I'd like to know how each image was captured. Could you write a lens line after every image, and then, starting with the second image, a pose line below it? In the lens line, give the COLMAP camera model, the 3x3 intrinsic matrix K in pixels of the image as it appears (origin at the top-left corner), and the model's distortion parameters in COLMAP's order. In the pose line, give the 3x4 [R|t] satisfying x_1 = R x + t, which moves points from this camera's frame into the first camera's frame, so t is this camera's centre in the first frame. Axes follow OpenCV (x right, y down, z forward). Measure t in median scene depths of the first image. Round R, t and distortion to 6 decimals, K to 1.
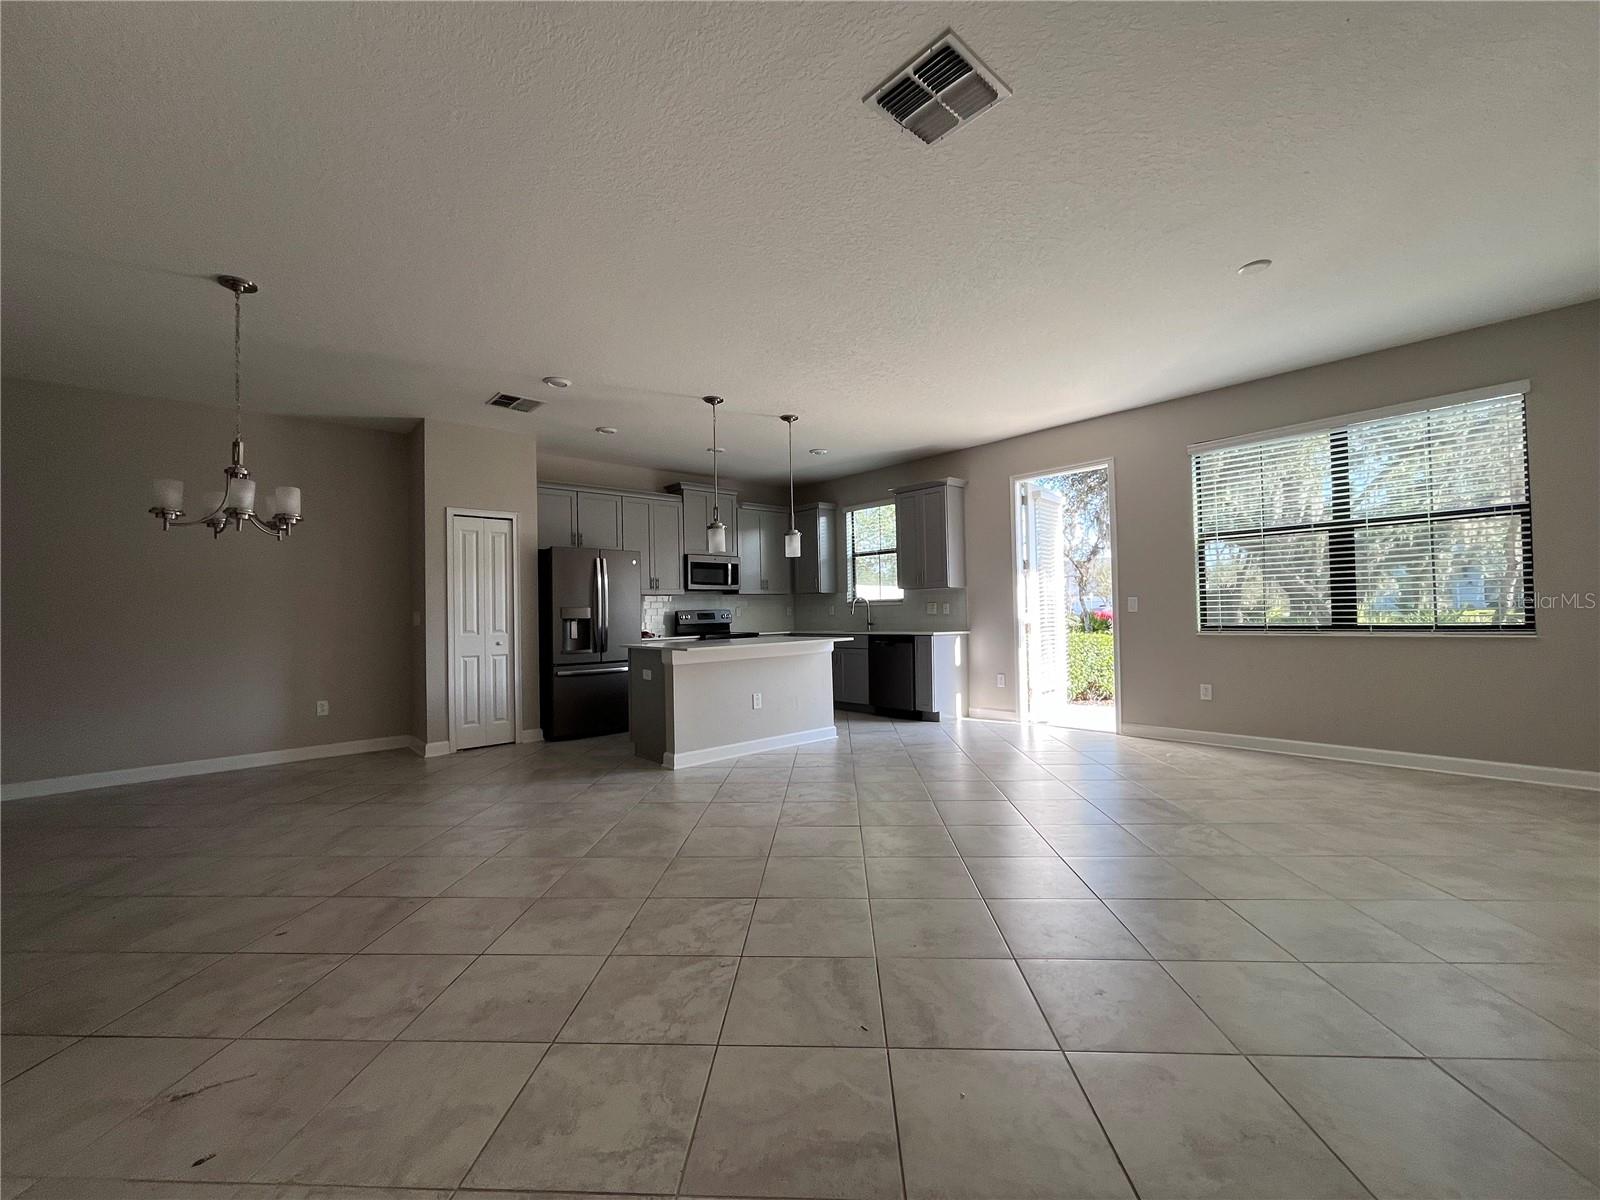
lens RADIAL K [[653.9, 0, 797.8], [0, 653.9, 602.5], [0, 0, 1]] dist [-0.002724, -0.000490]
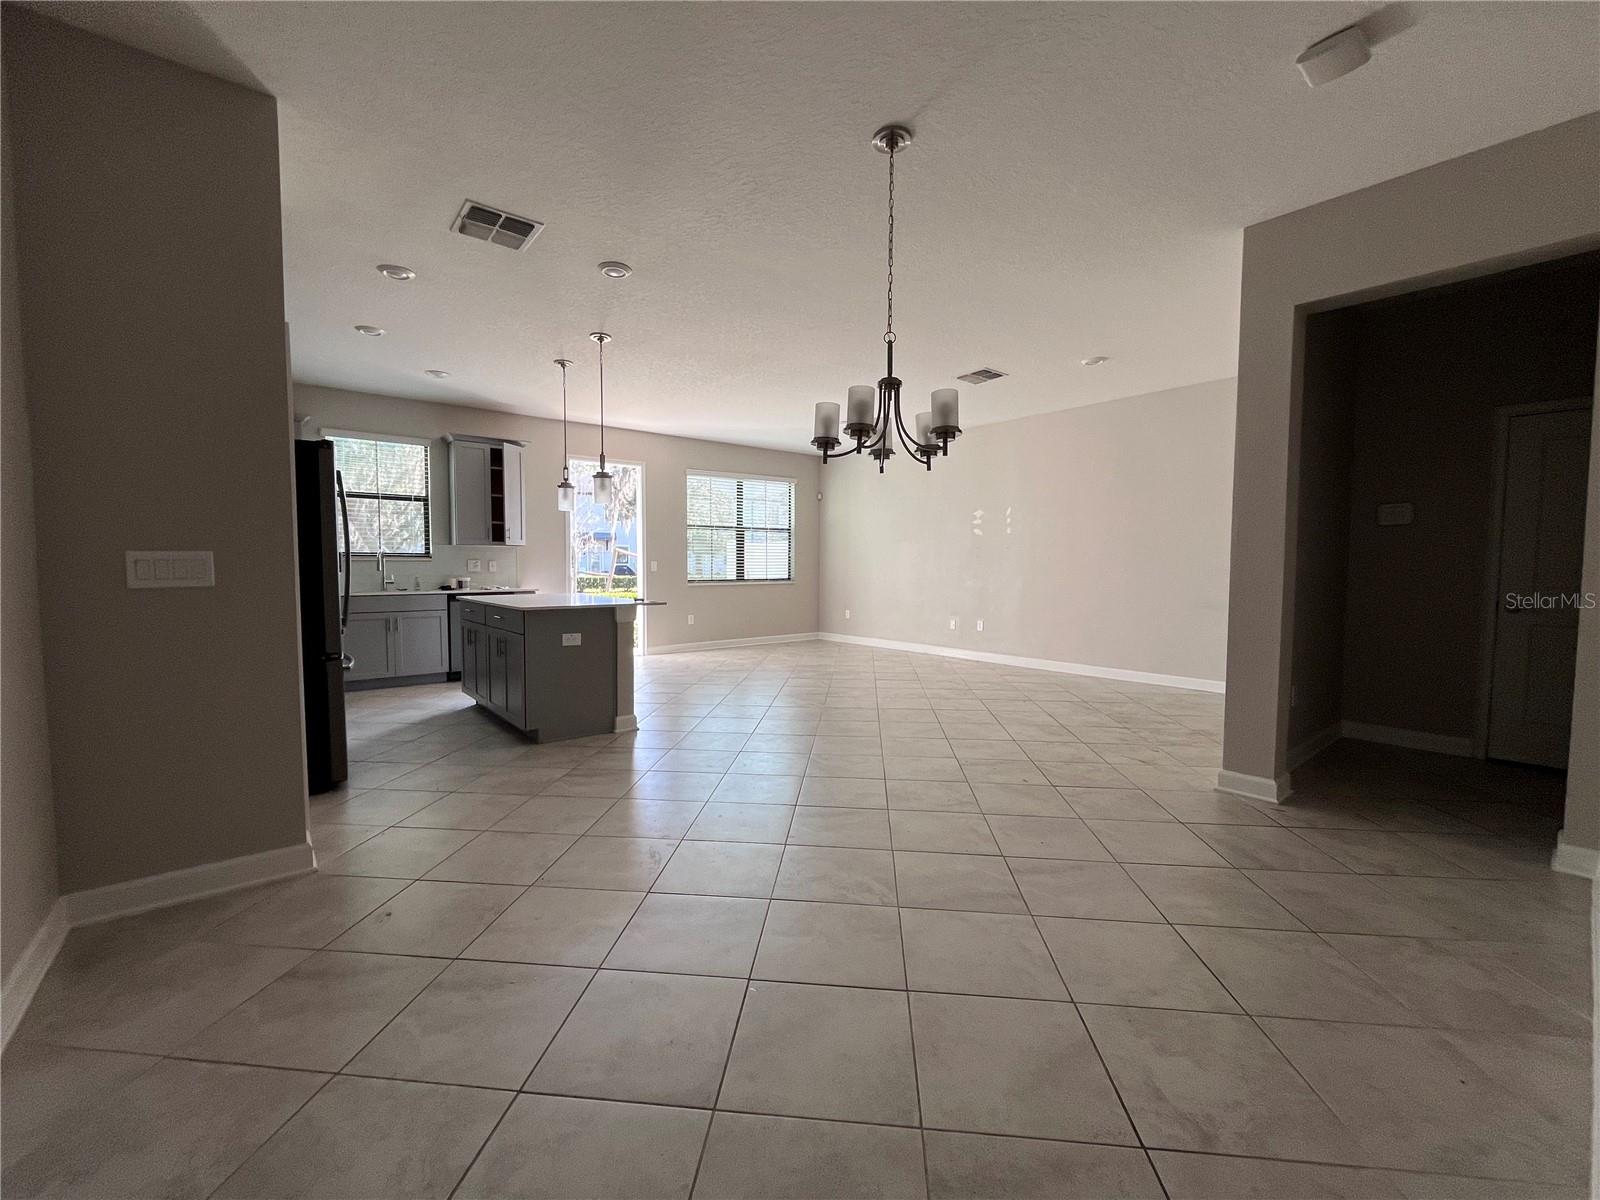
lens RADIAL K [[653.9, 0, 796.4], [0, 653.9, 598.2], [0, 0, 1]] dist [-0.002724, -0.000490]
pose [[0.044871, -0.030046, 0.998541, -0.925391], [-0.019113, 0.999339, 0.030928, 0.022714], [-0.998810, -0.020472, 0.044267, 0.590963]]
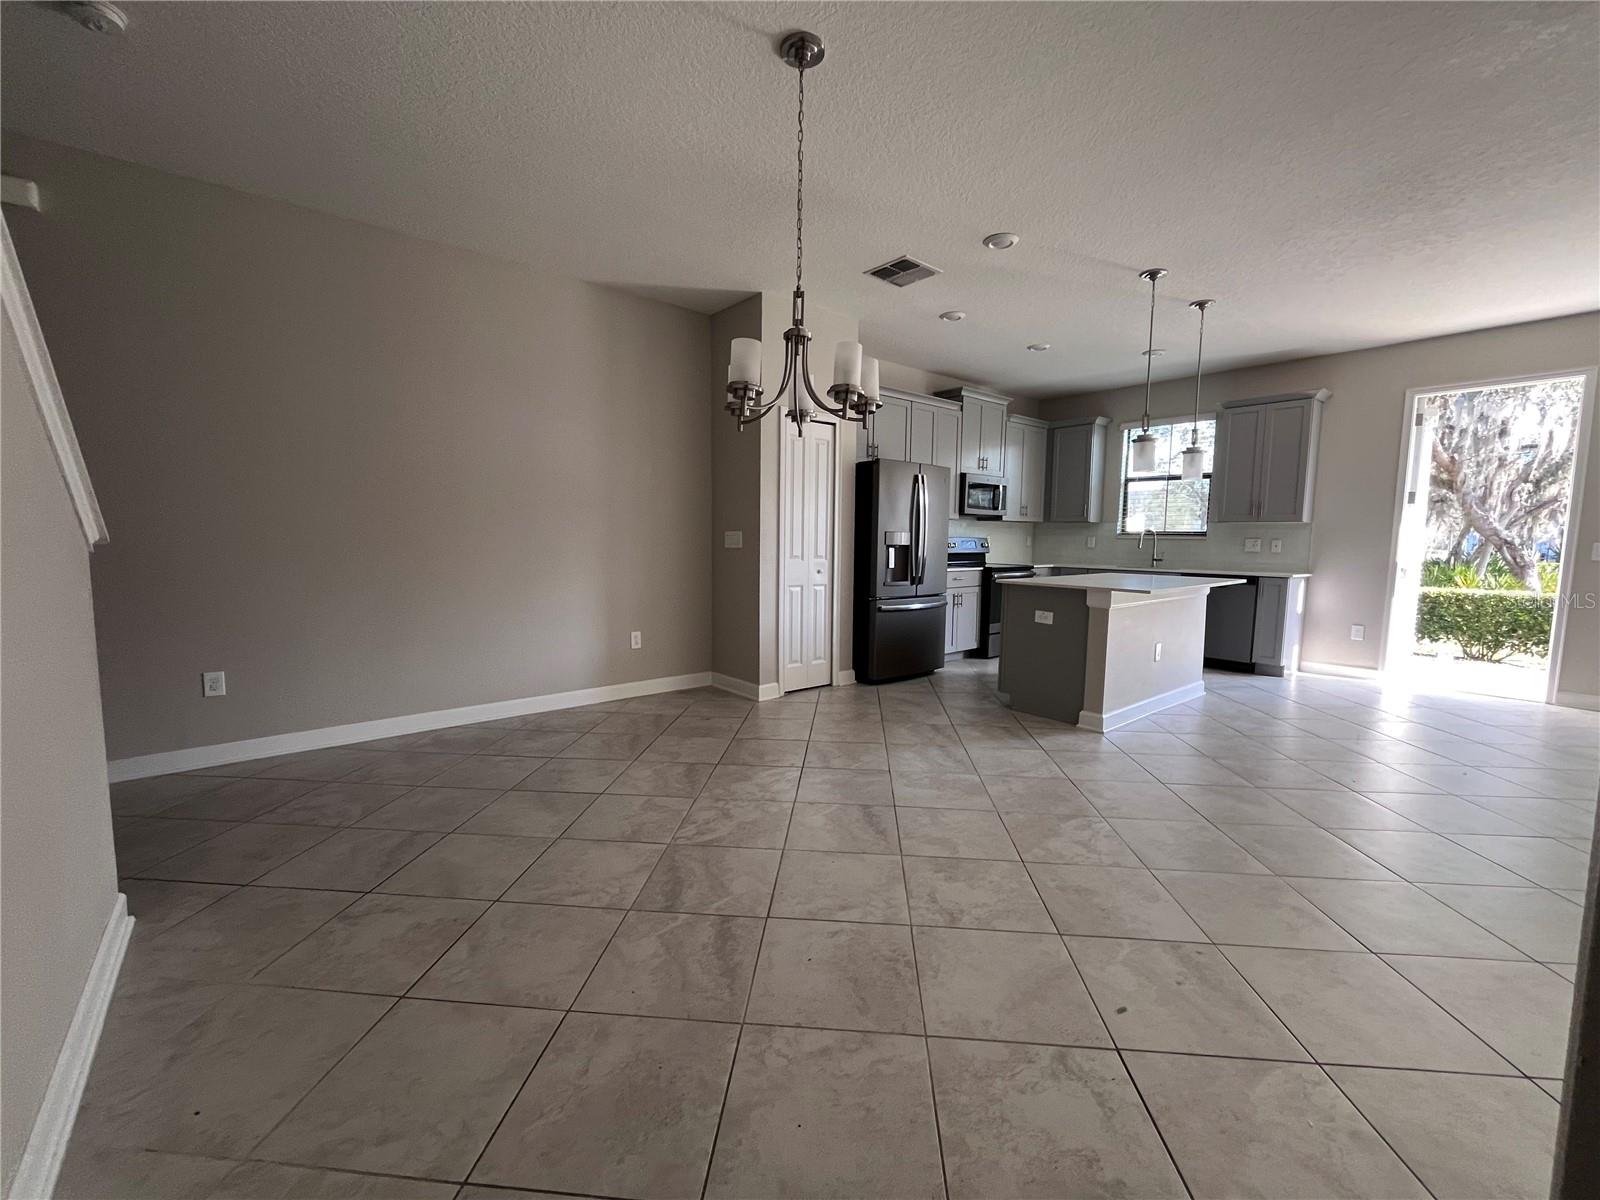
lens RADIAL K [[653.9, 0, 797.2], [0, 653.9, 600.0], [0, 0, 1]] dist [-0.002724, -0.000490]
pose [[0.998938, 0.036293, -0.028375, -0.458456], [-0.032840, 0.992951, 0.113888, 0.003203], [0.032309, -0.112835, 0.993088, 0.141746]]
